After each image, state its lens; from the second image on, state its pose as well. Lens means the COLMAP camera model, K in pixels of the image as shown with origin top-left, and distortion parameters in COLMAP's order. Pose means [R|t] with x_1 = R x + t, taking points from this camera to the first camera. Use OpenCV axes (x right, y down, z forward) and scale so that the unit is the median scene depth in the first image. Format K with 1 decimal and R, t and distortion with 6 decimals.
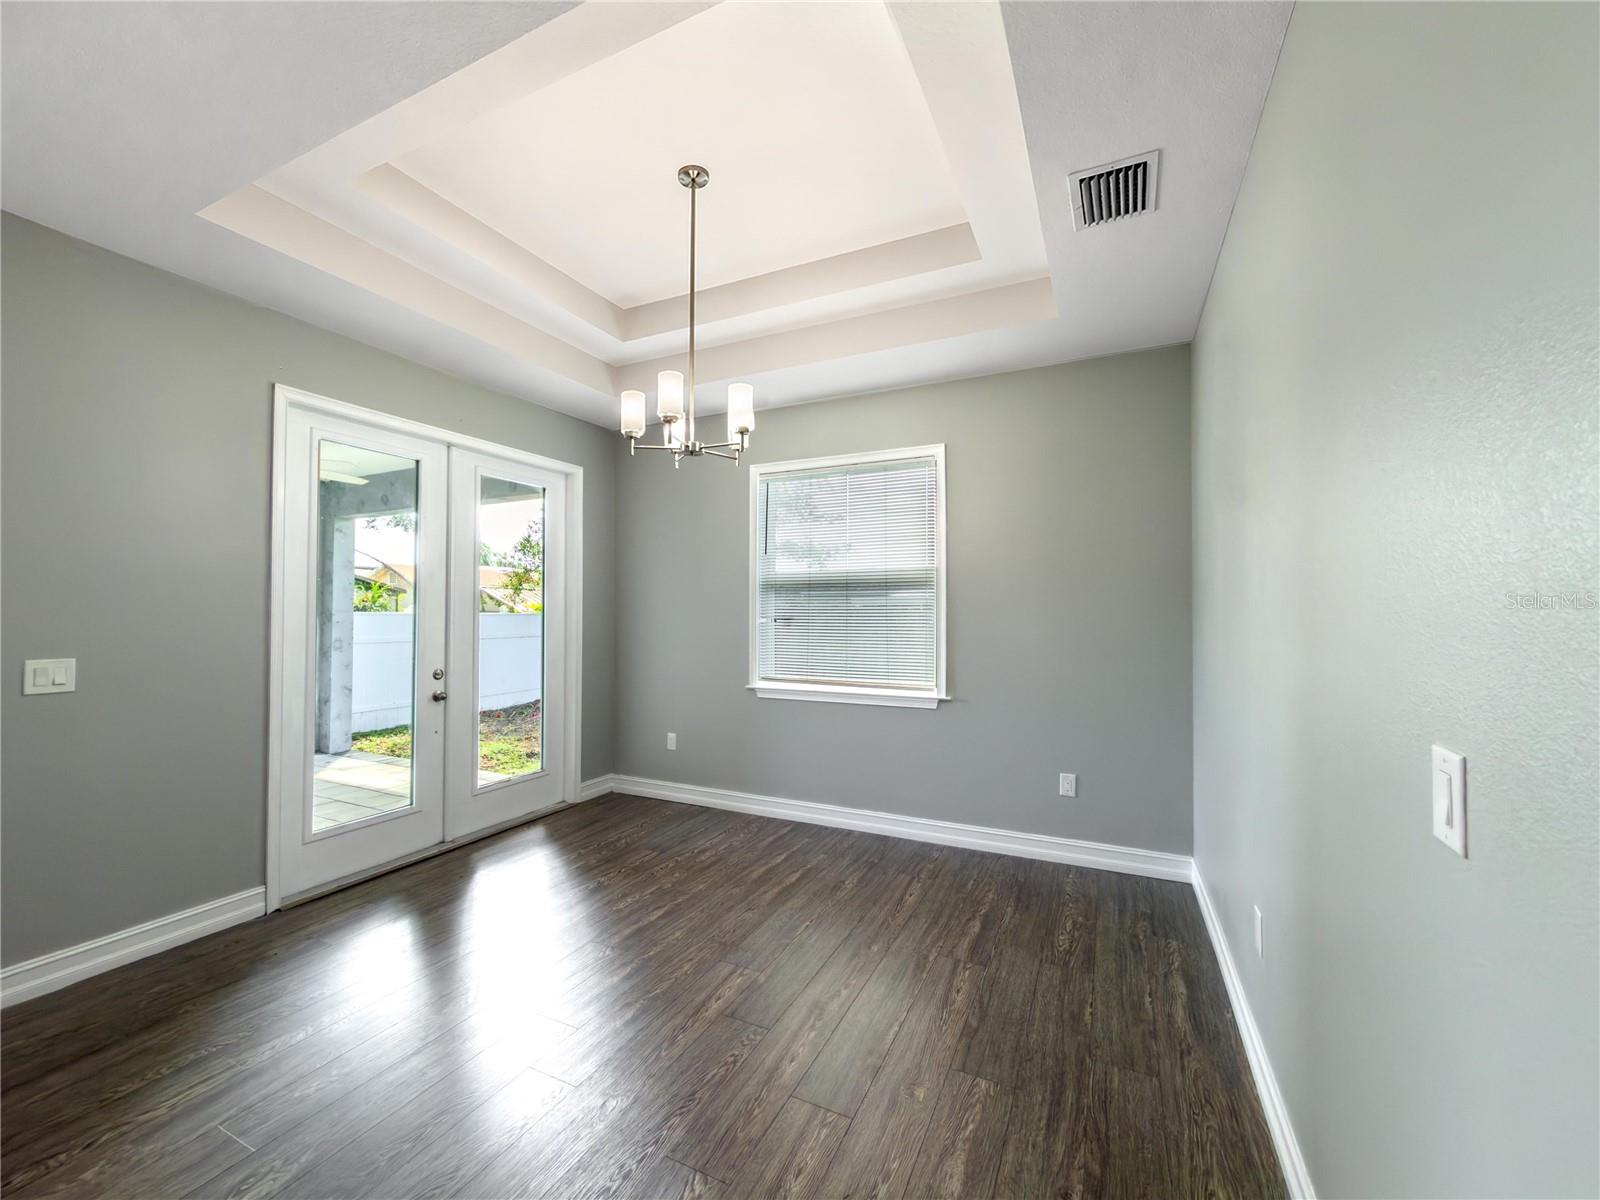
lens RADIAL K [[638.5, 0, 800.0], [0, 638.5, 600.0], [0, 0, 1]] dist [0.000459, -0.000321]
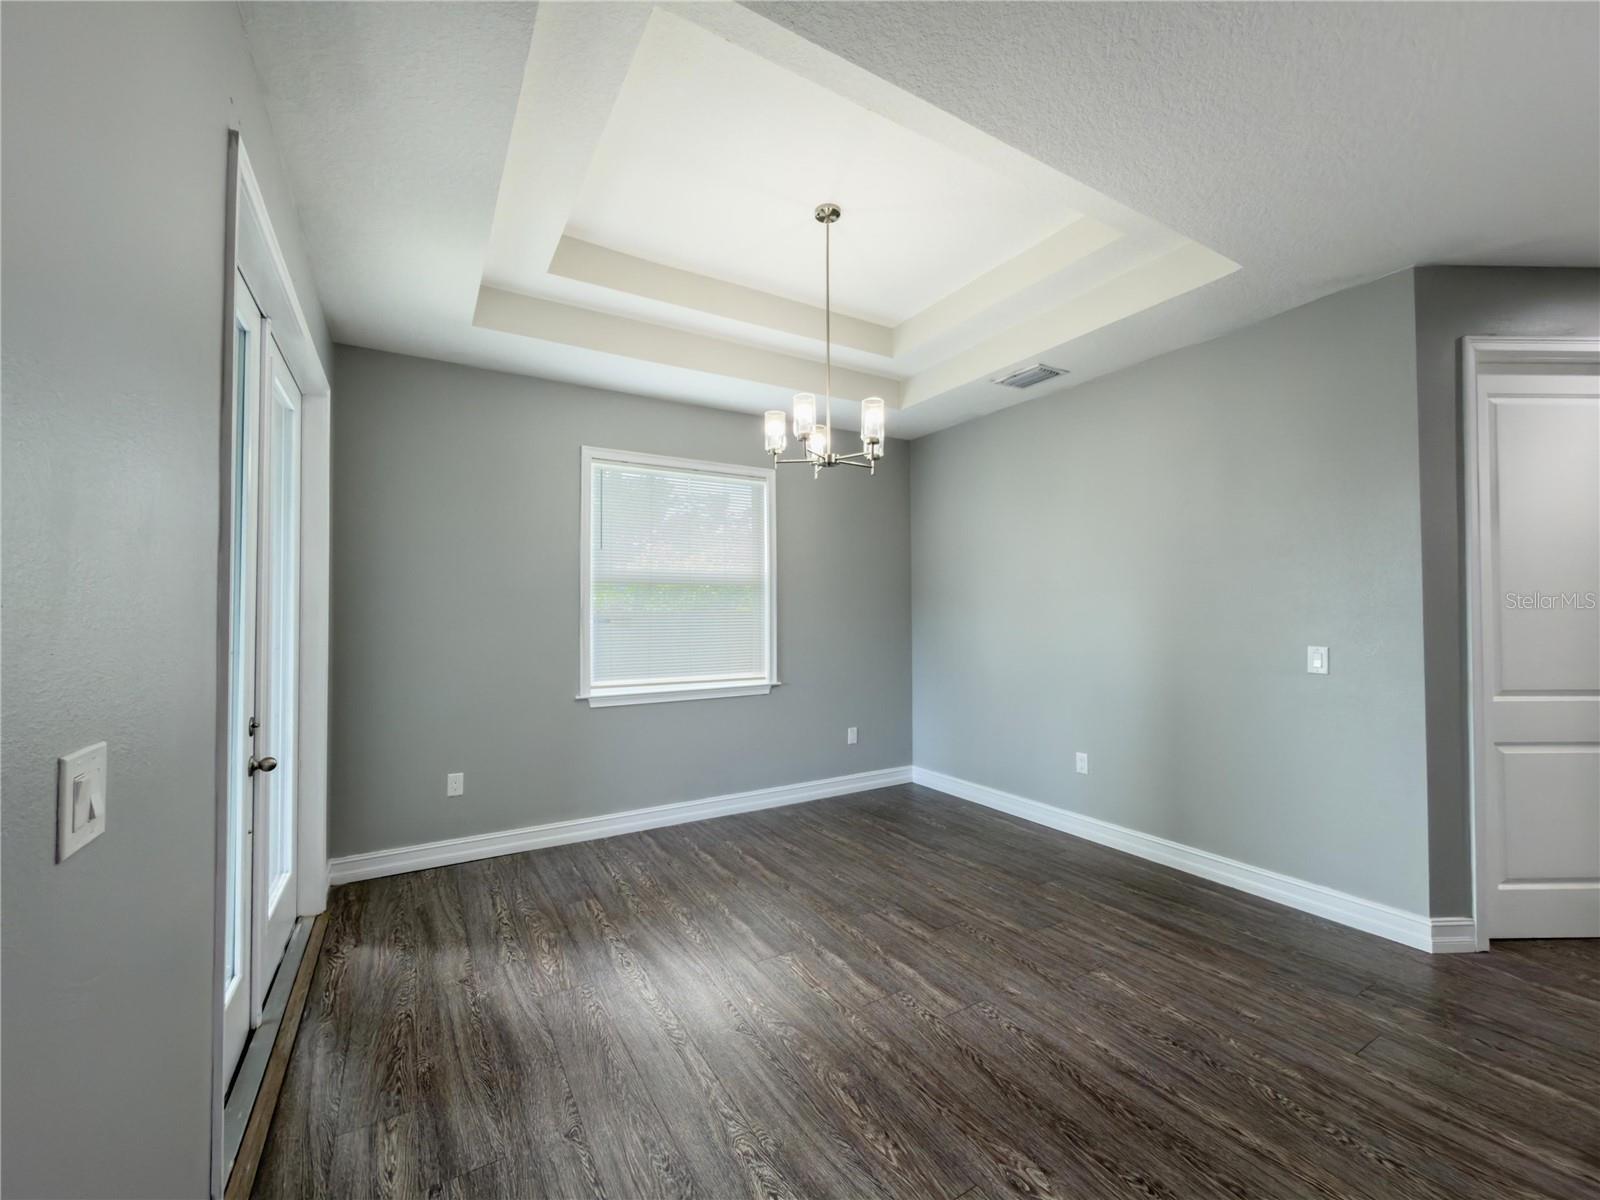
lens RADIAL K [[653.7, 0, 800.0], [0, 653.7, 600.0], [0, 0, 1]] dist [-0.002195, -0.000160]
pose [[0.550643, 0.011843, 0.834657, -0.792144], [-0.009905, 0.999922, -0.007654, 0.007731], [-0.834682, -0.004053, 0.550717, 0.304006]]
